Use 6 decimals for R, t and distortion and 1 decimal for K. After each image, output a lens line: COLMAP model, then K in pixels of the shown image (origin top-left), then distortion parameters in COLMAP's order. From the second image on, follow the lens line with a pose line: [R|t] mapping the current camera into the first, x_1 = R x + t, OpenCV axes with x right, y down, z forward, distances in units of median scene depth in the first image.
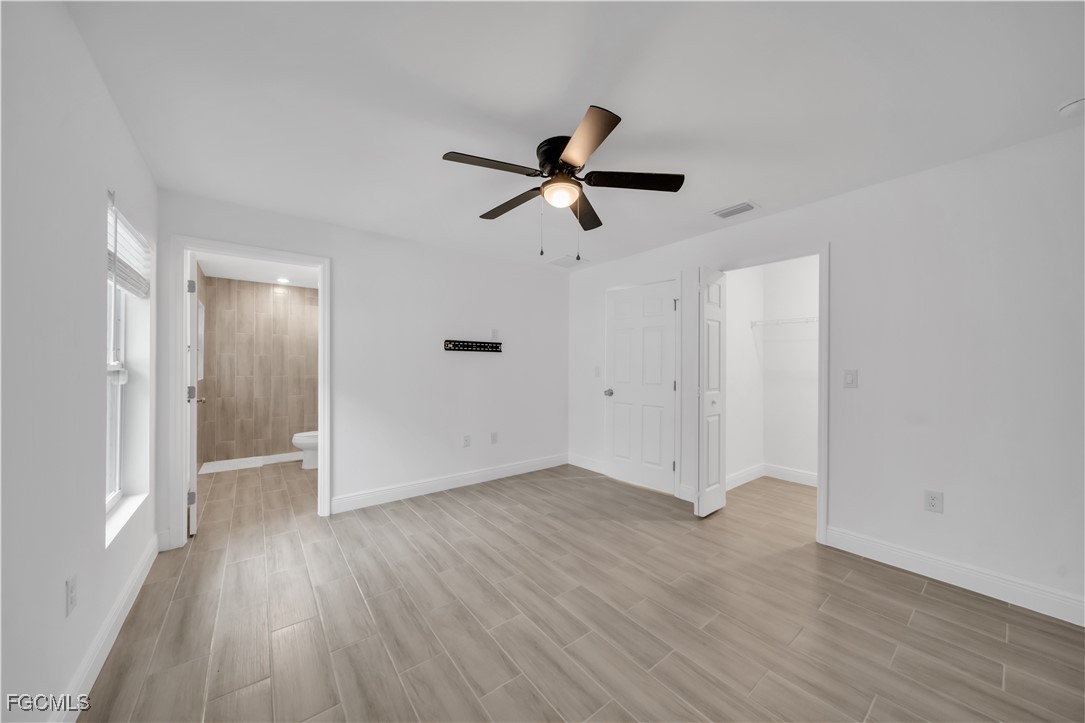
lens RADIAL K [[371.3, 0, 540.9], [0, 371.3, 363.9], [0, 0, 1]] dist [-0.001522, -0.000283]
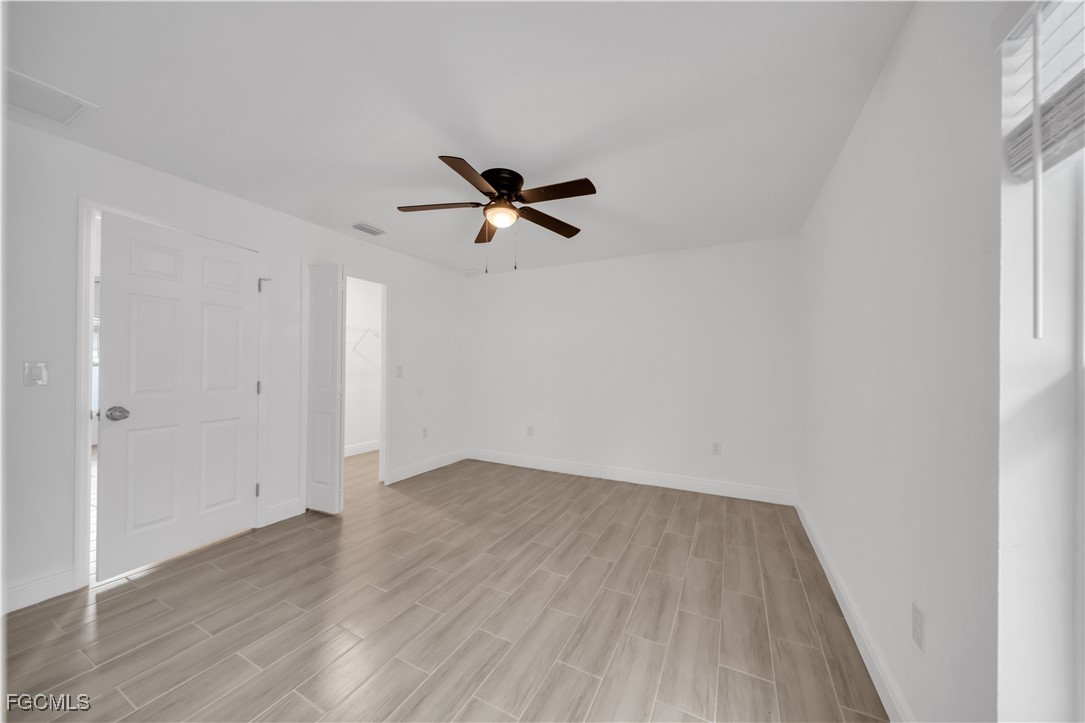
lens RADIAL K [[371.3, 0, 540.9], [0, 371.3, 363.9], [0, 0, 1]] dist [-0.001522, -0.000283]
pose [[-0.421080, -0.003811, 0.907015, -1.302204], [-0.014746, 0.999888, -0.002645, 0.002761], [-0.906903, -0.014489, -0.421089, 1.700027]]
